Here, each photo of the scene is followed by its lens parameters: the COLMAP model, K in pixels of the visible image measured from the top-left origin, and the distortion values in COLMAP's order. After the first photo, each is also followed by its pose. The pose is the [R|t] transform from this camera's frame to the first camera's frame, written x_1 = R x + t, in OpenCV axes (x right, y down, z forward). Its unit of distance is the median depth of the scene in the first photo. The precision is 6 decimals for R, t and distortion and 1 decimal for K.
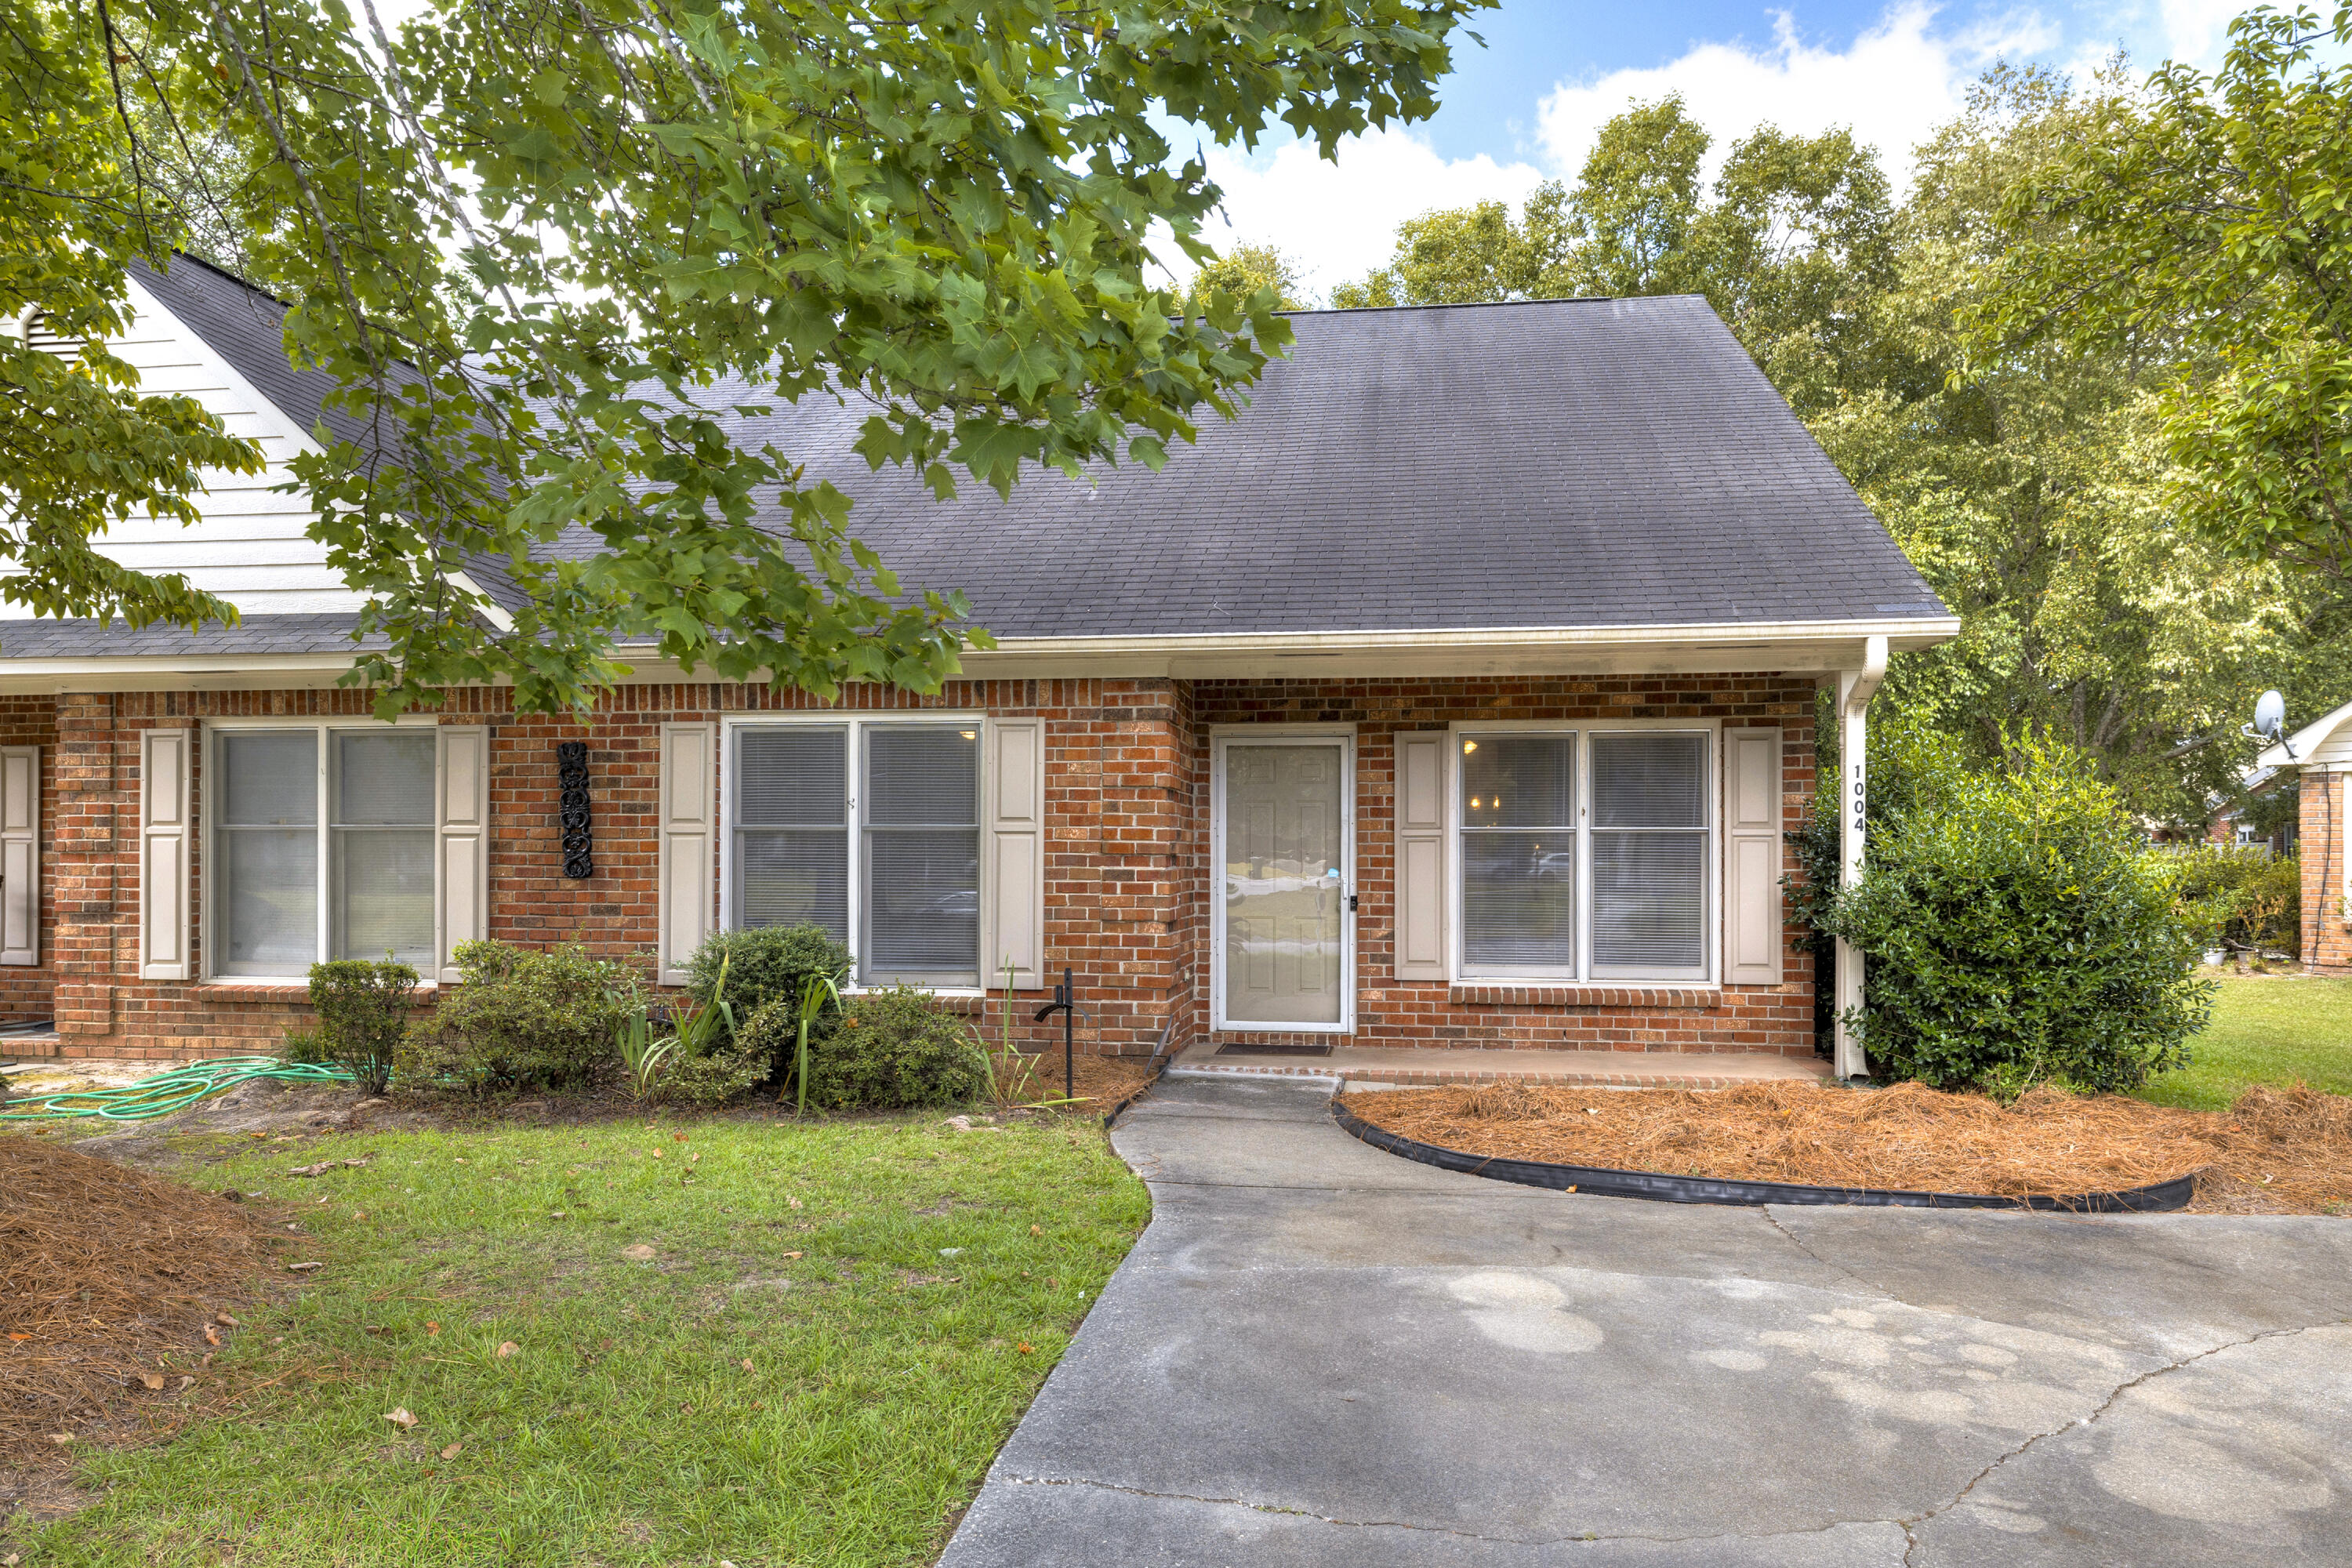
lens RADIAL K [[1668.9, 0, 1249.5], [0, 1668.9, 836.9], [0, 0, 1]] dist [-0.002535, 0.001136]
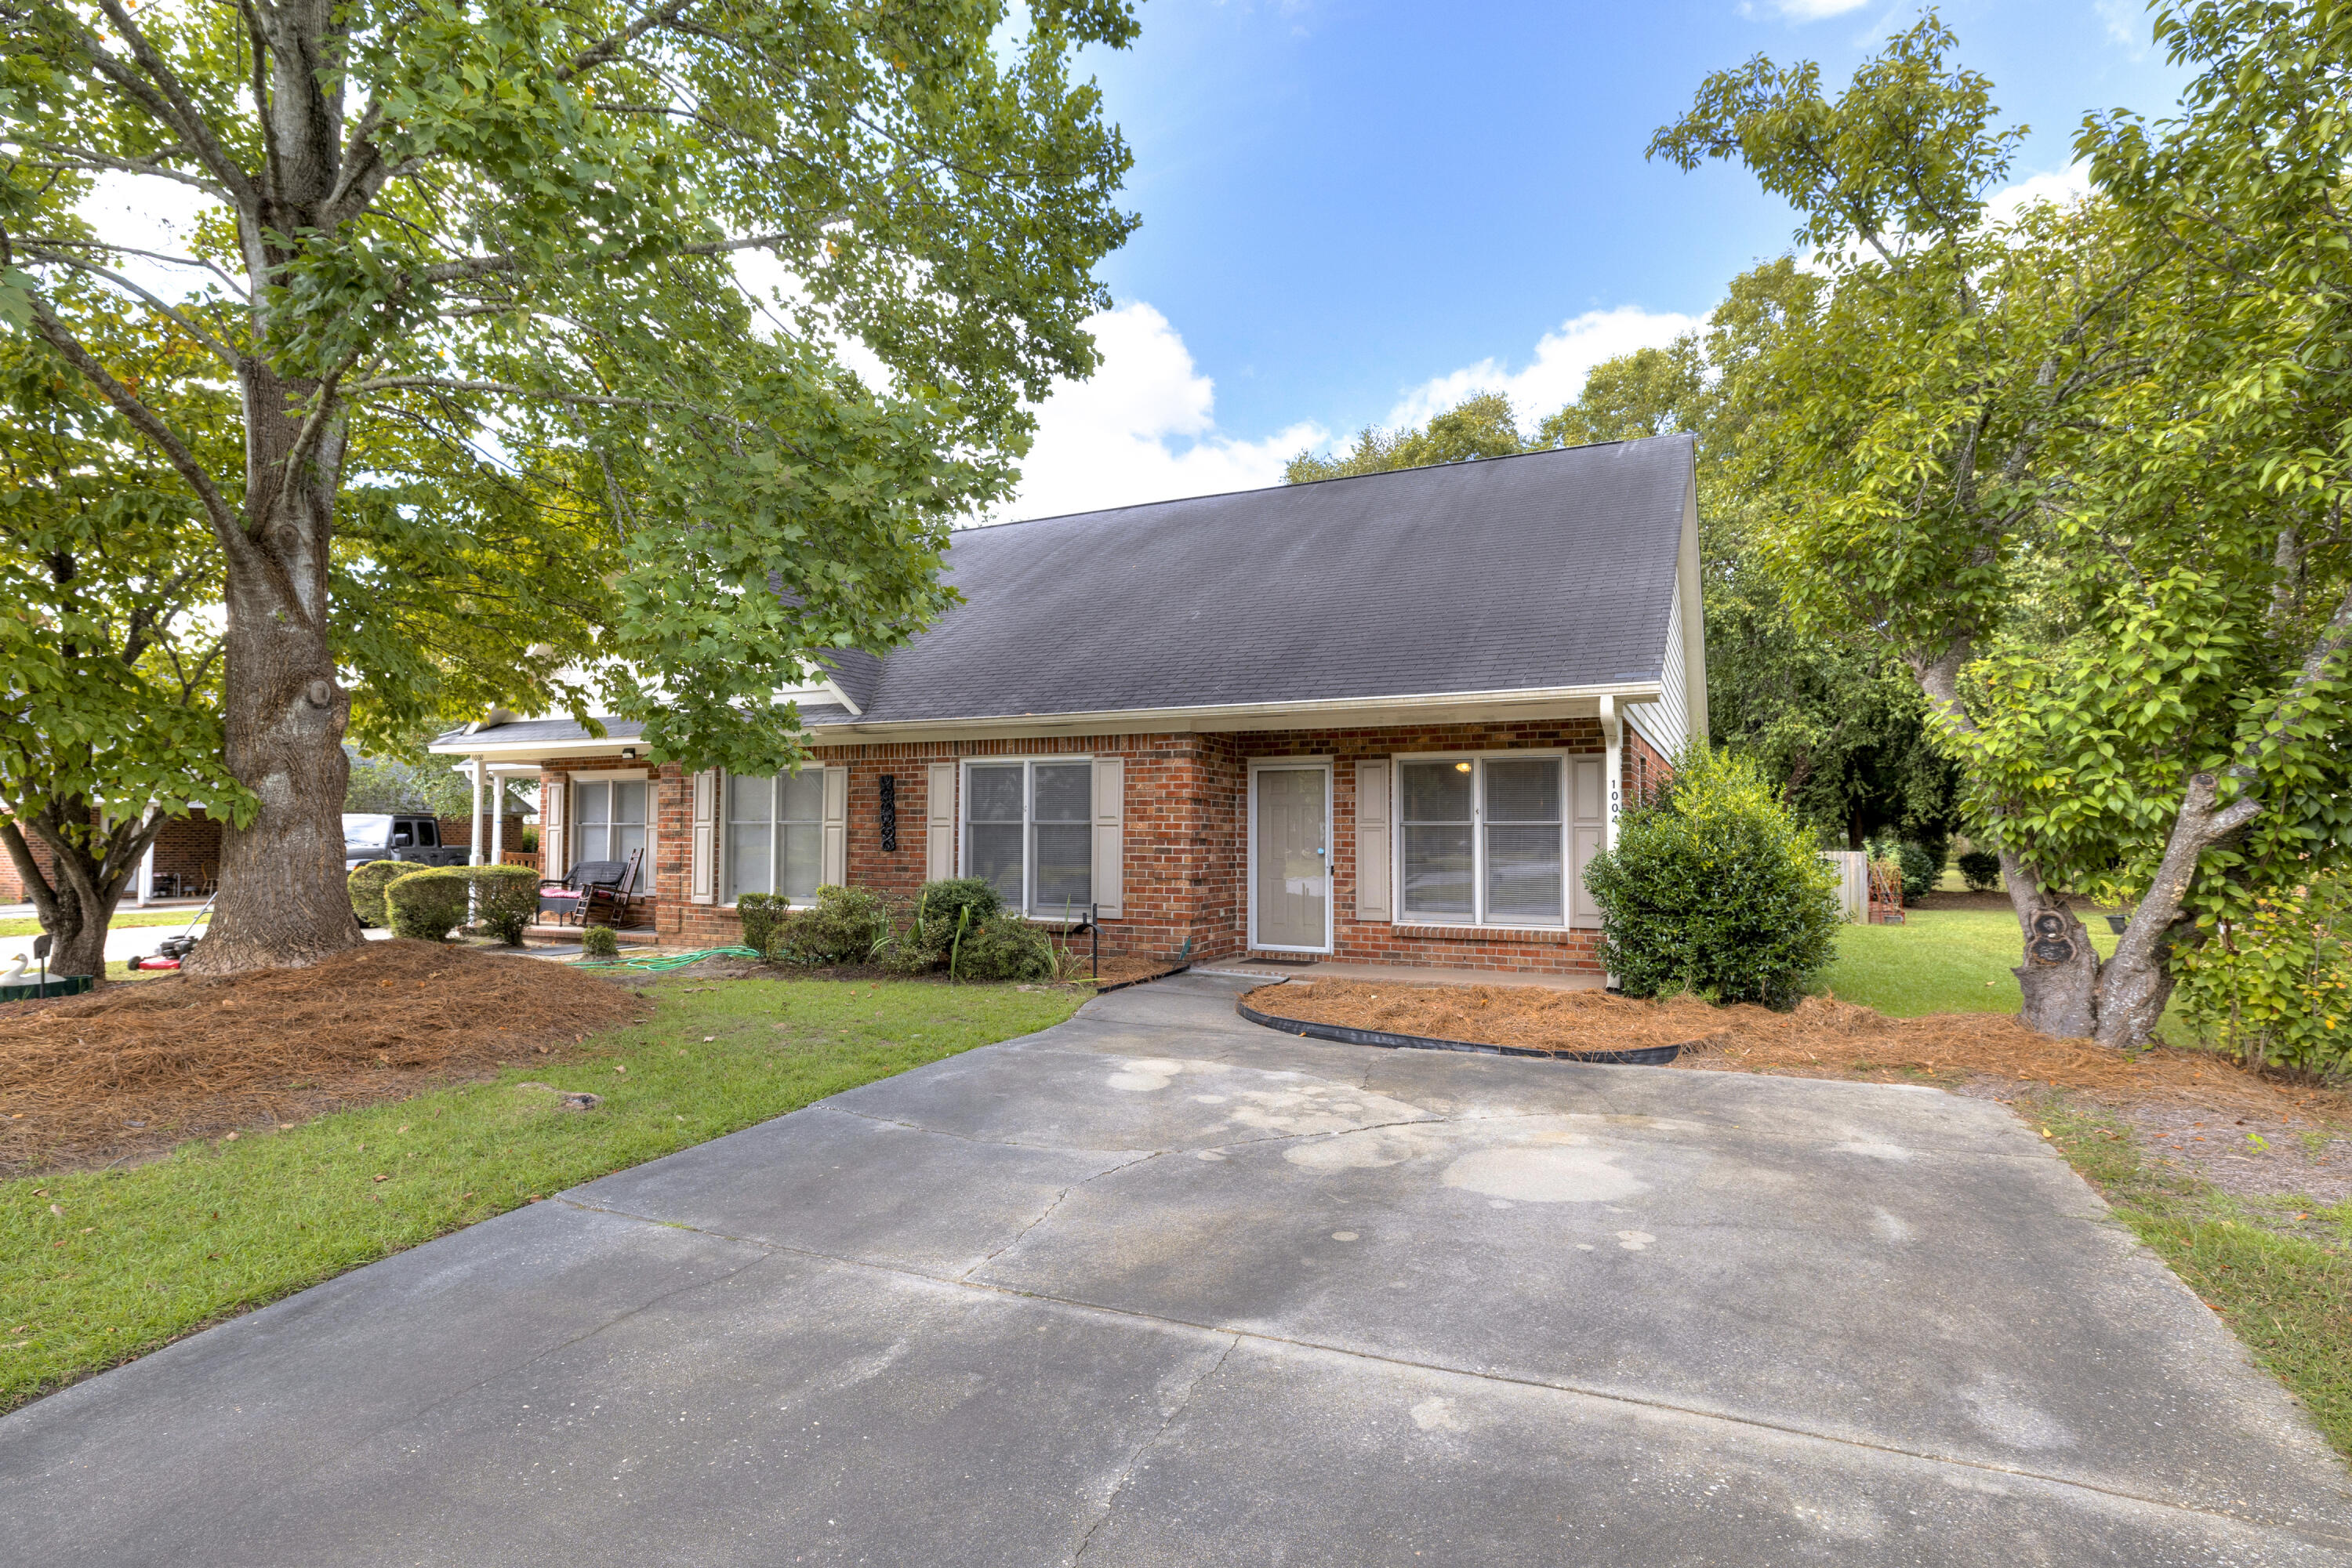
lens RADIAL K [[1285.7, 0, 1176.0], [0, 1285.7, 784.0], [0, 0, 1]] dist [-0.005033, -0.000160]
pose [[0.943099, -0.011372, -0.332316, 0.345021], [0.000178, 0.999432, -0.033696, -0.000621], [0.332511, 0.031719, 0.942566, -0.196889]]
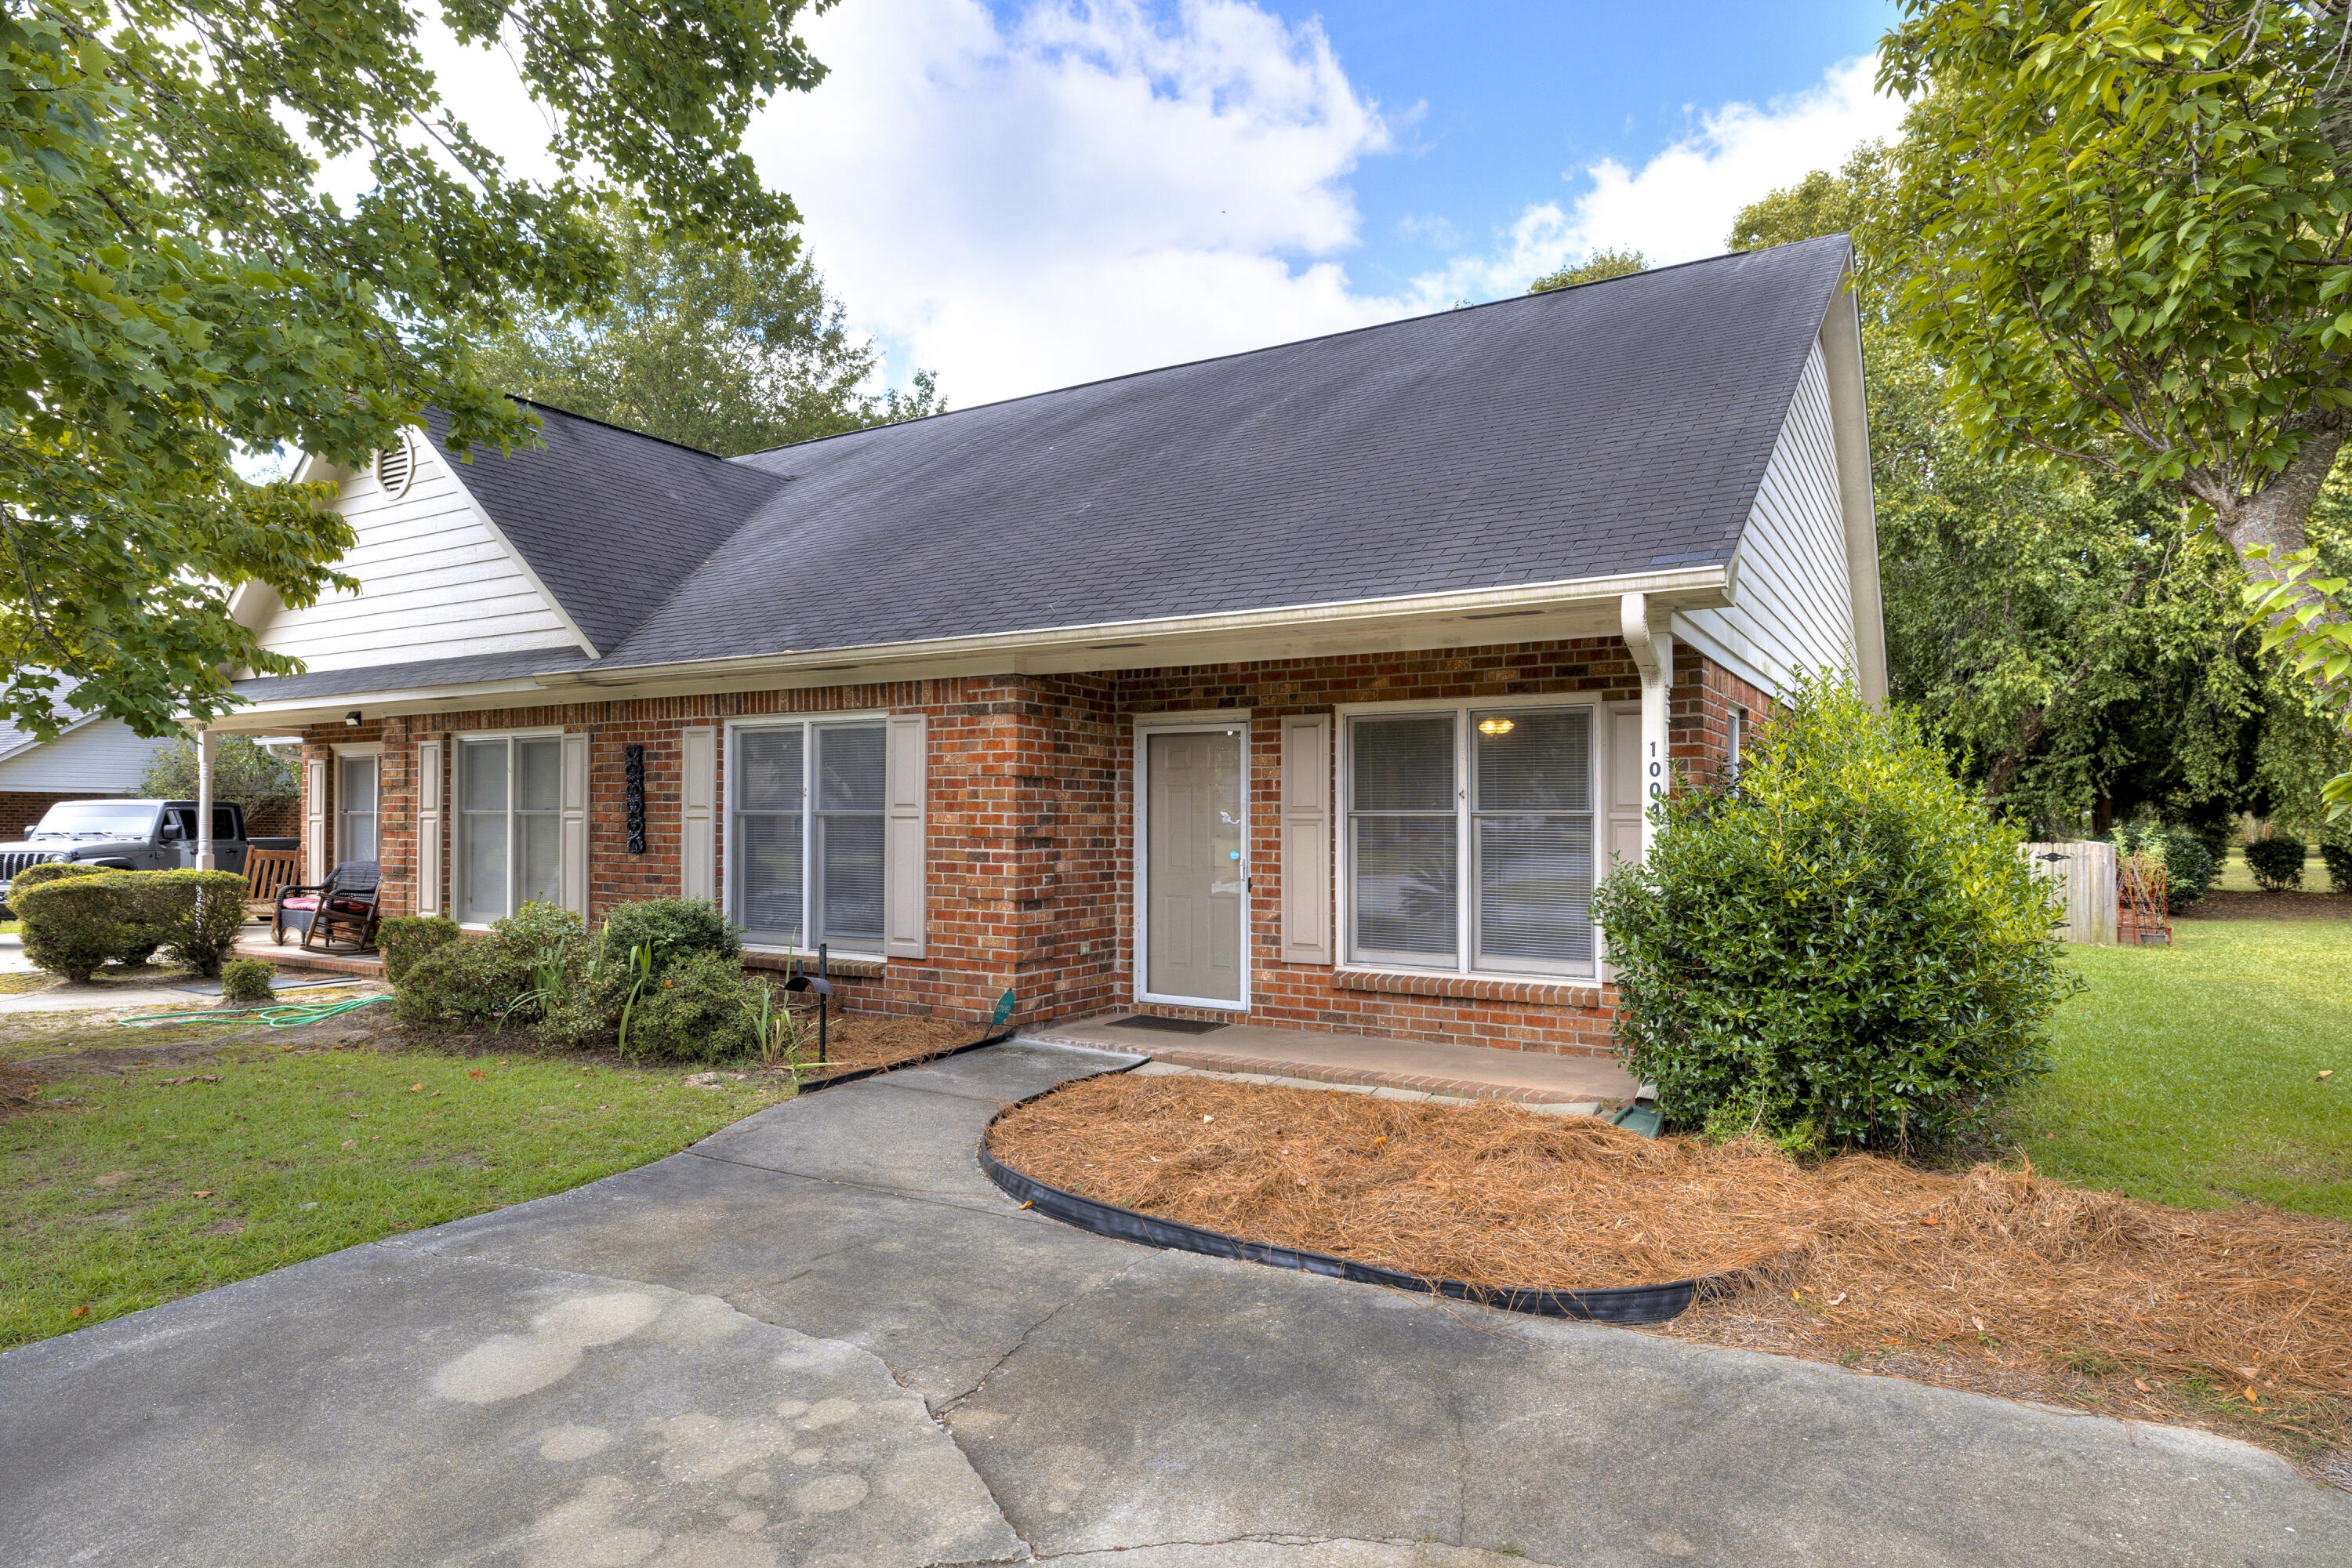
lens RADIAL K [[1410.6, 0, 1186.7], [0, 1410.6, 798.1], [0, 0, 1]] dist [0.000189, -0.000302]
pose [[0.908991, -0.005256, -0.416783, 0.411639], [0.003733, 0.999983, -0.004469, -0.010347], [0.416799, 0.002506, 0.908995, 0.209806]]
